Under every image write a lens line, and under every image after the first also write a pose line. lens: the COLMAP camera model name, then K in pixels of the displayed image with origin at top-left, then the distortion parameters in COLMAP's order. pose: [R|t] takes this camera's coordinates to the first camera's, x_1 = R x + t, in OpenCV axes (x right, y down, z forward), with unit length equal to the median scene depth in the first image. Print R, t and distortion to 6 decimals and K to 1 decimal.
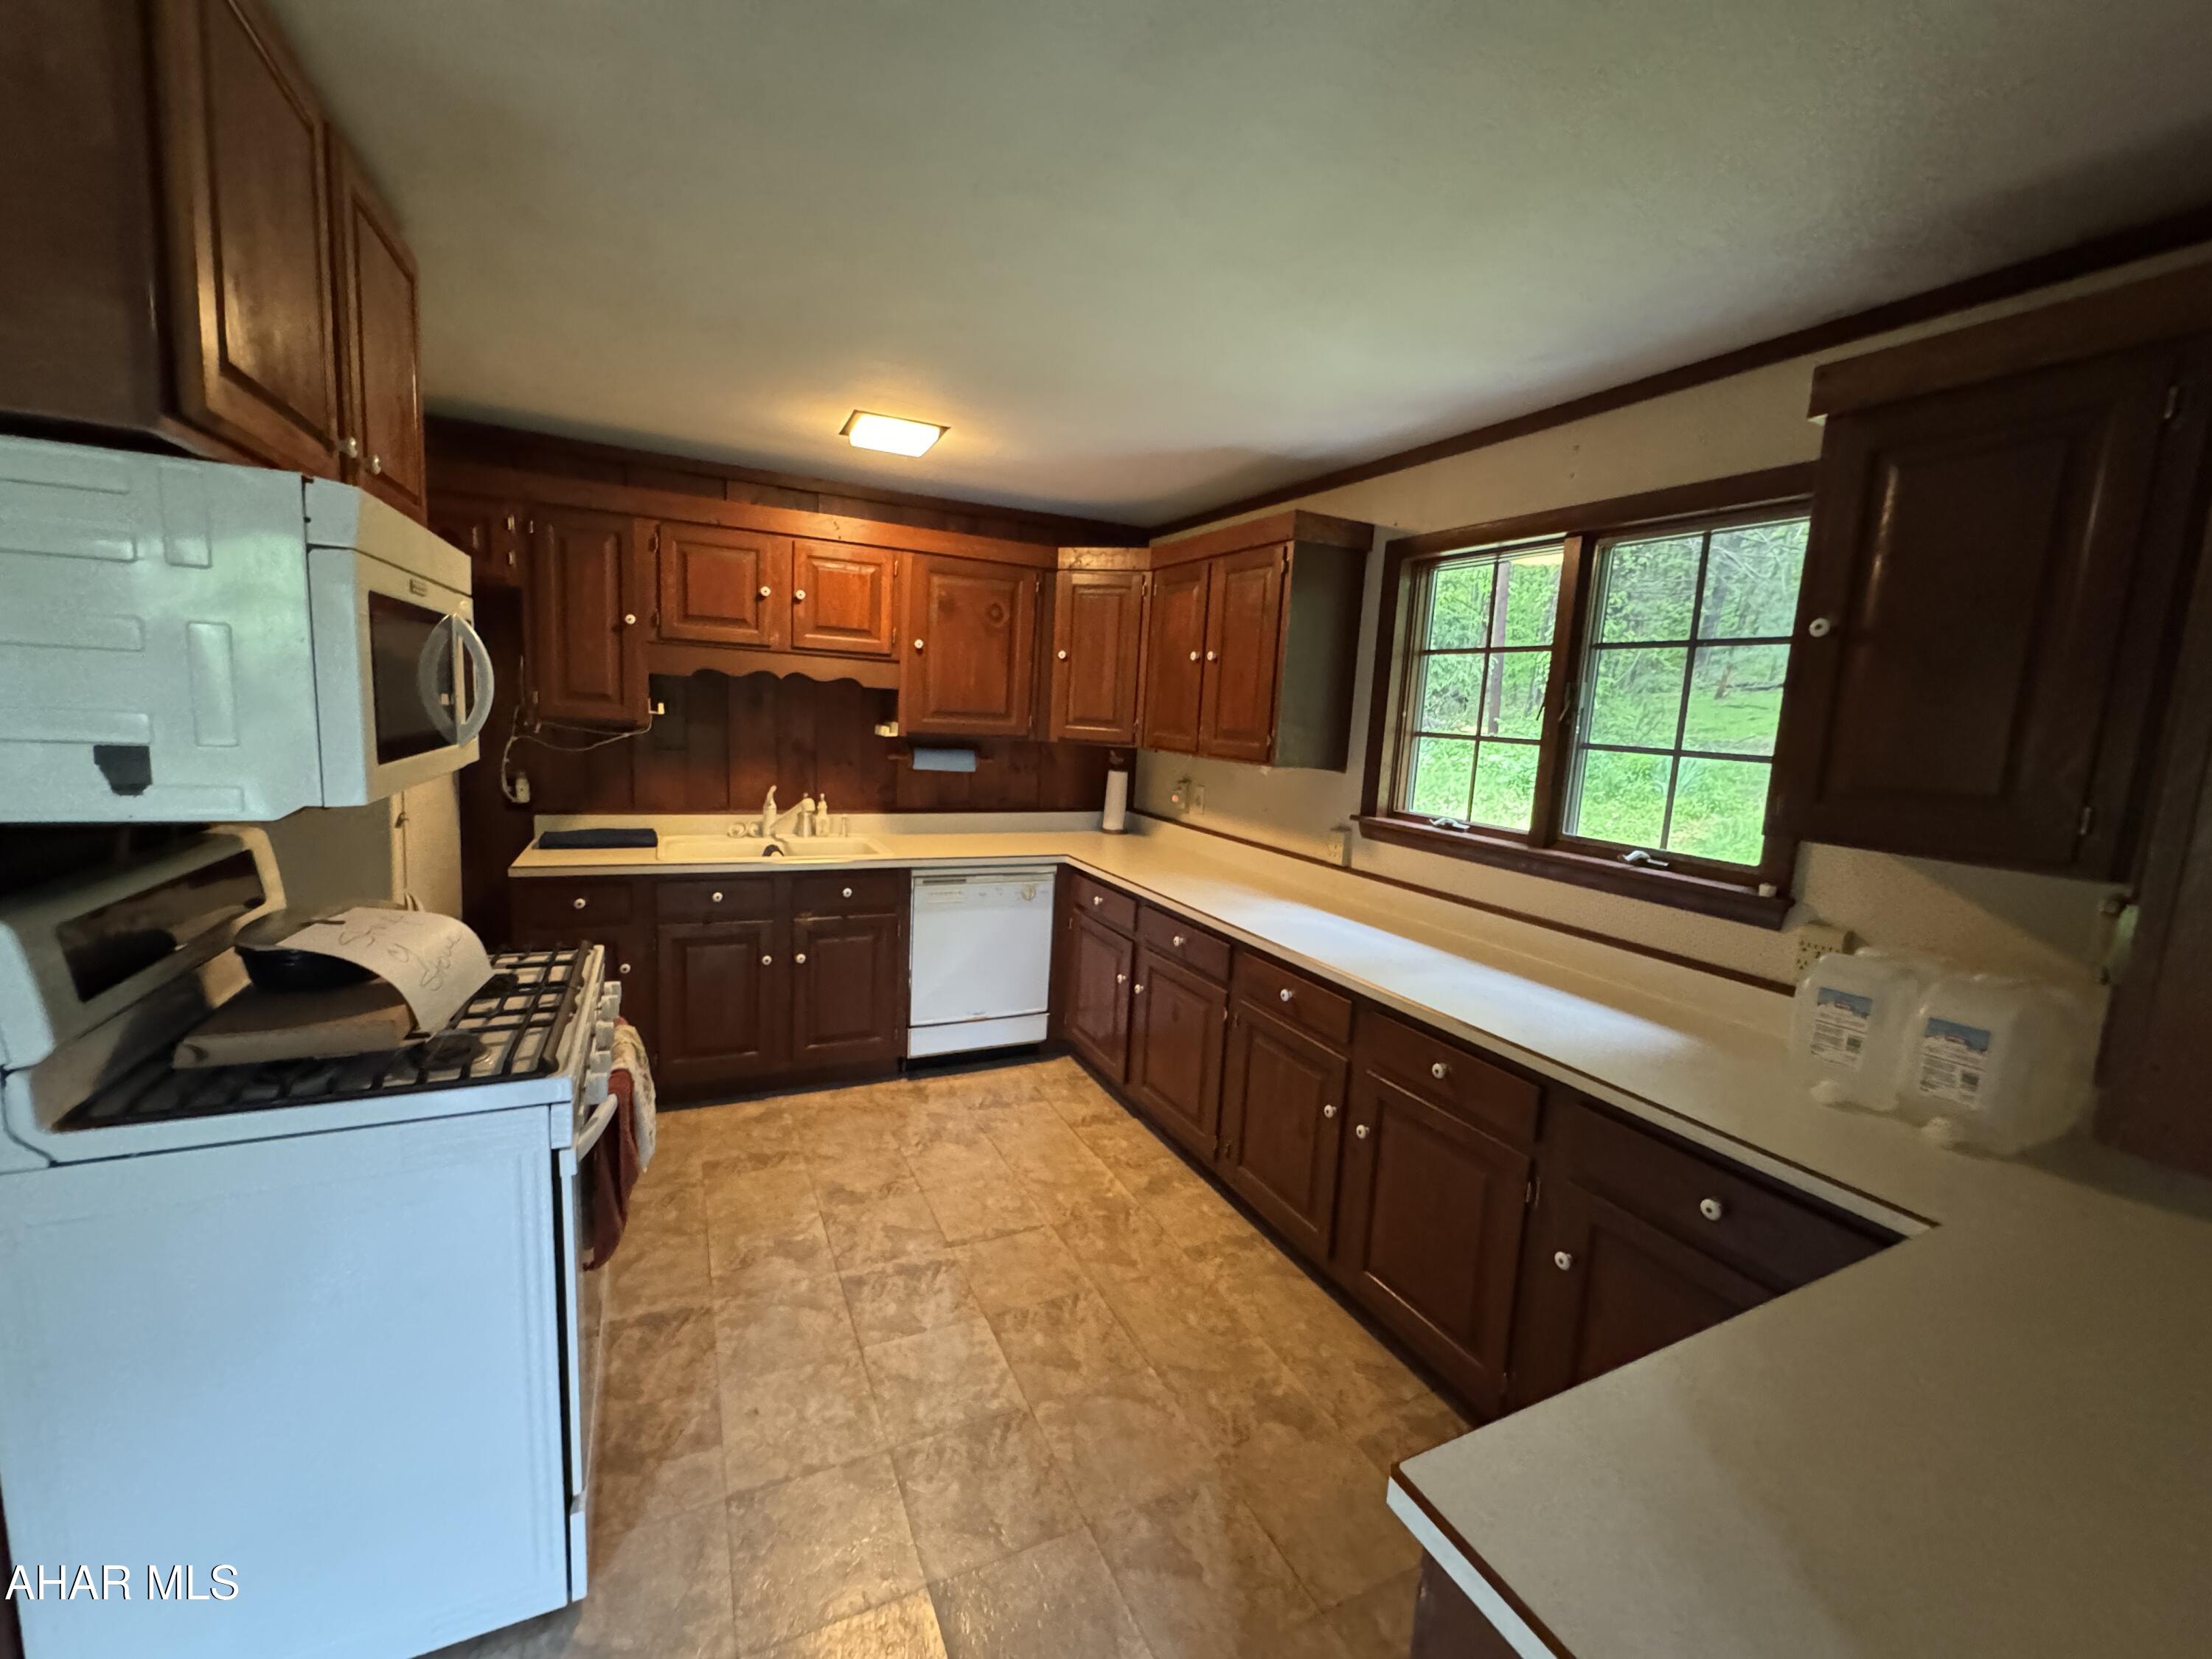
lens RADIAL K [[878.4, 0, 1106.0], [0, 878.4, 829.5], [0, 0, 1]] dist [-0.002839, -0.000743]
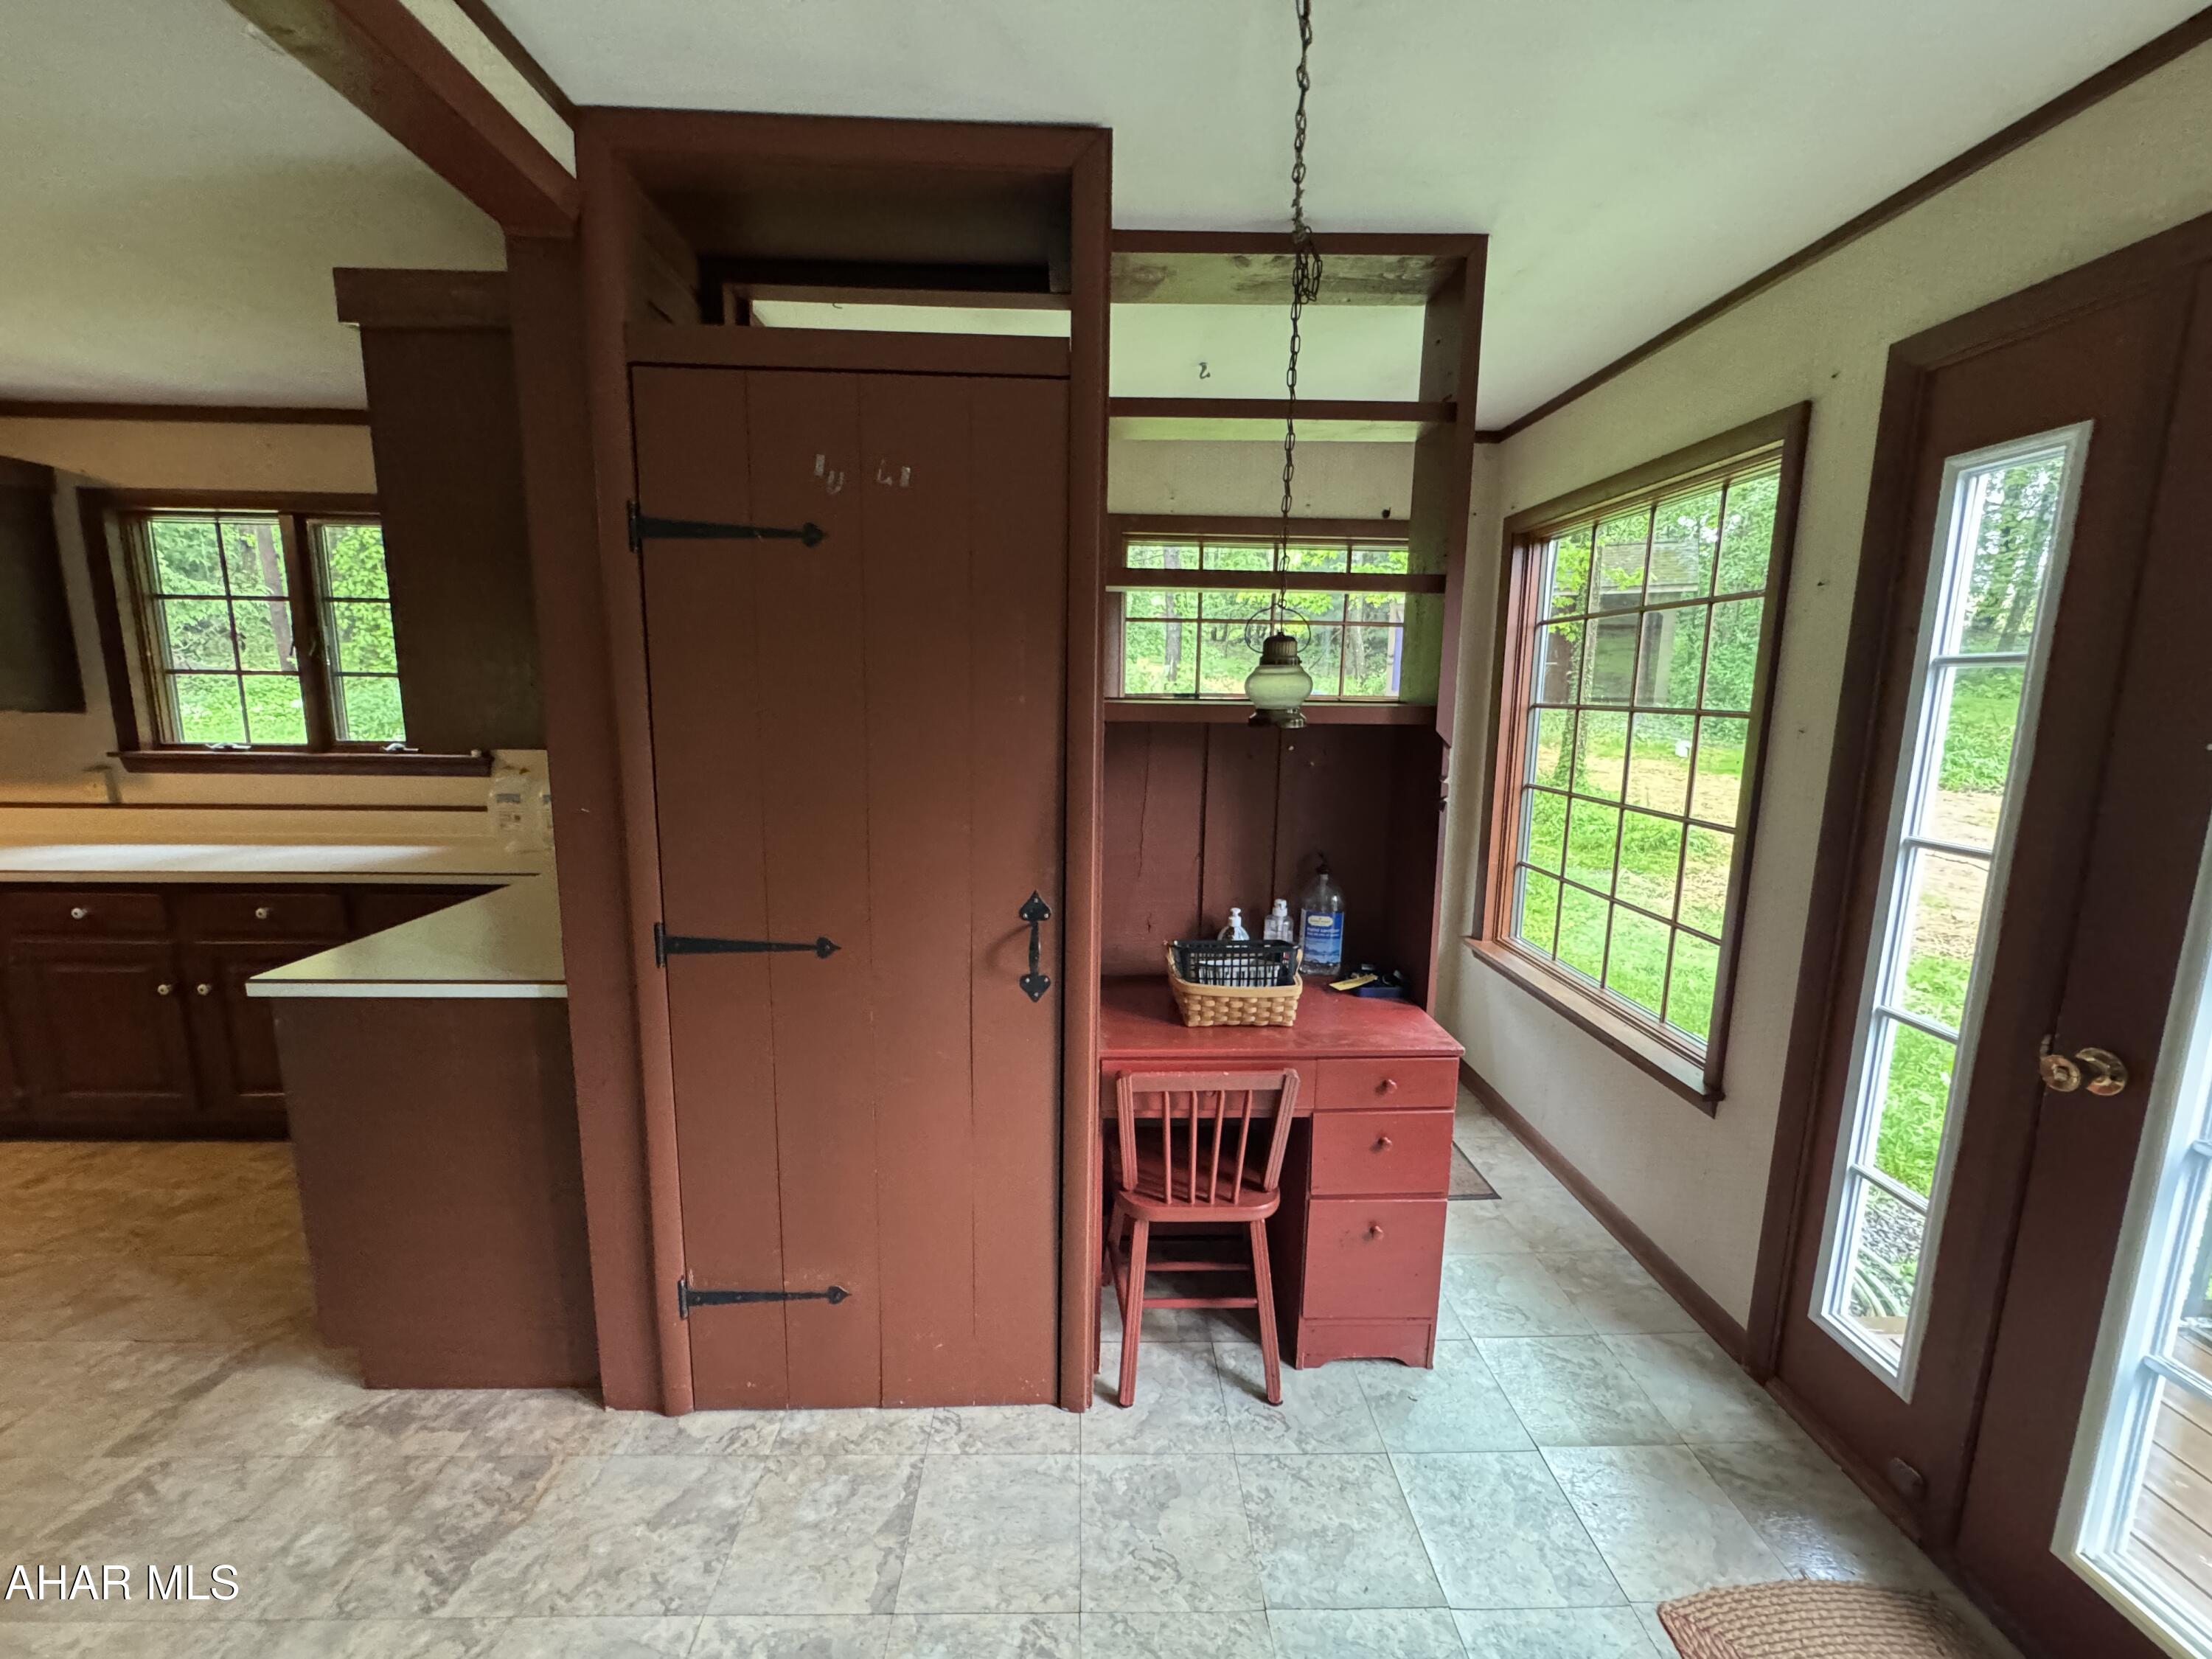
lens RADIAL K [[878.4, 0, 1106.0], [0, 878.4, 829.5], [0, 0, 1]] dist [-0.002839, -0.000743]
pose [[0.408459, -0.197415, 0.891172, -0.208106], [0.133562, 0.978749, 0.155599, 0.080965], [-0.902952, 0.055471, 0.426146, -0.589185]]
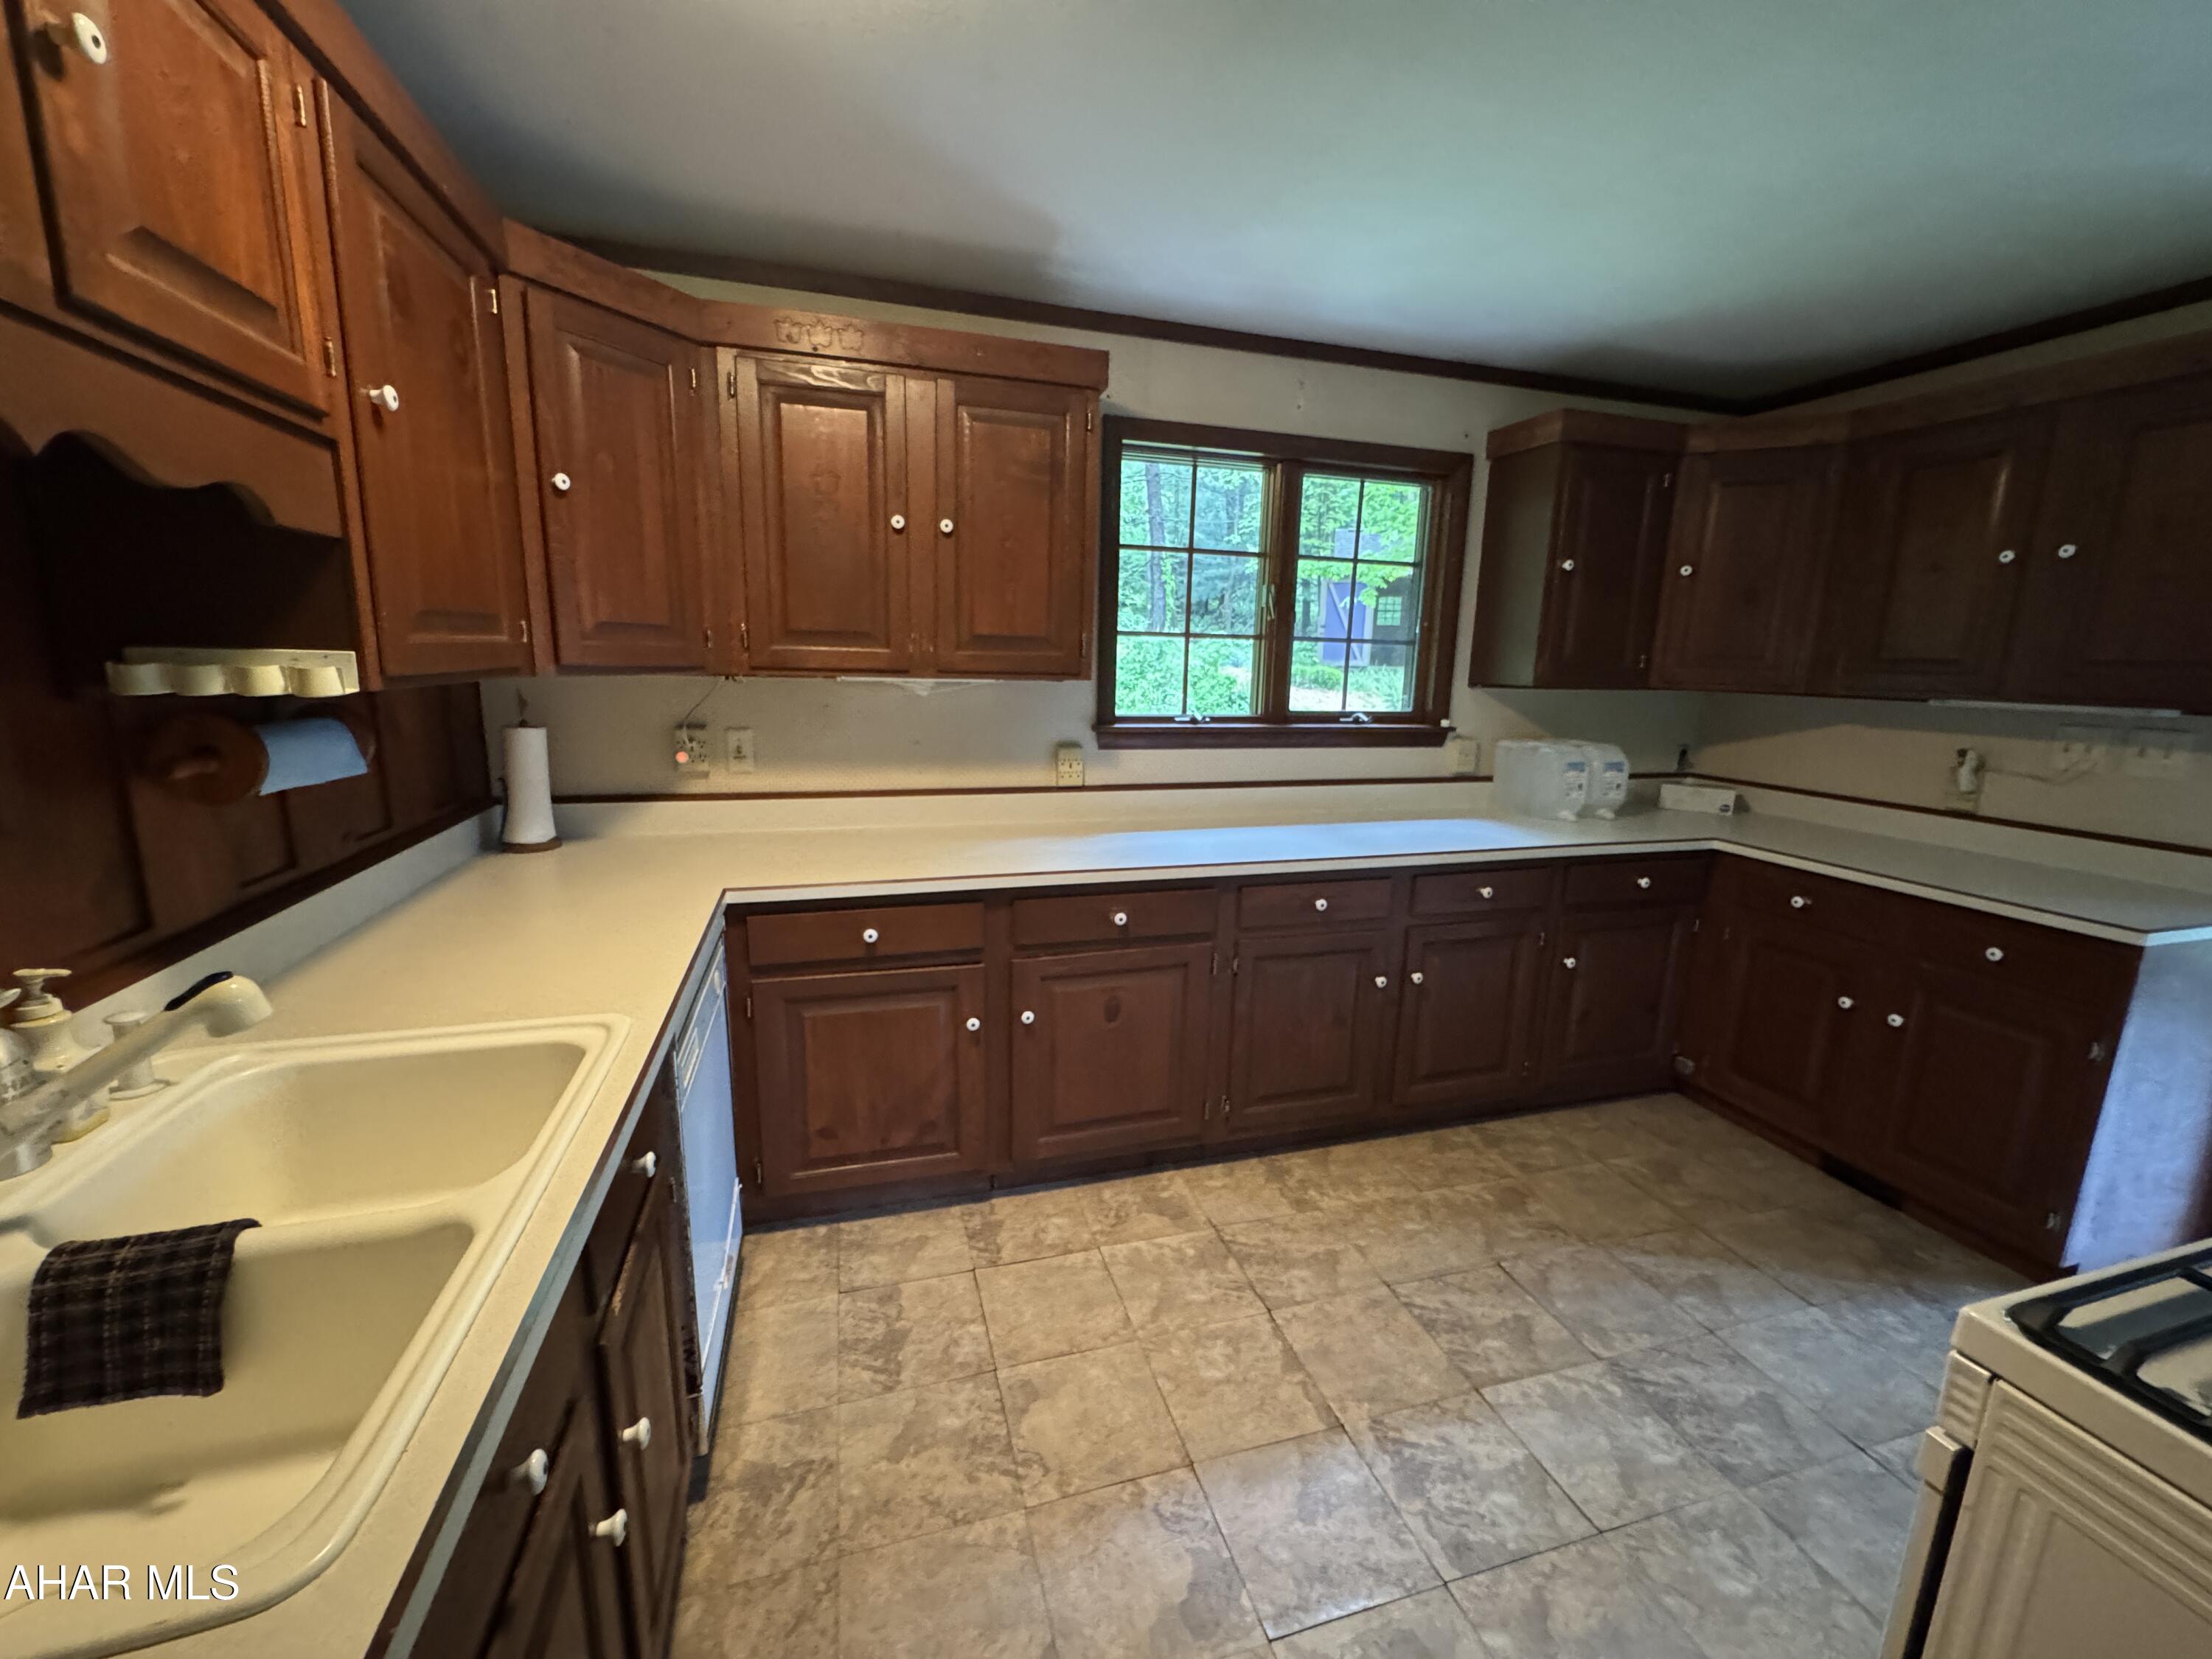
lens RADIAL K [[884.3, 0, 1097.5], [0, 884.3, 826.6], [0, 0, 1]] dist [-0.000995, -0.000373]
pose [[0.172971, -0.241085, 0.954966, -0.717005], [0.122117, 0.967348, 0.222092, -0.139451], [-0.977327, 0.078202, 0.196763, 0.968355]]
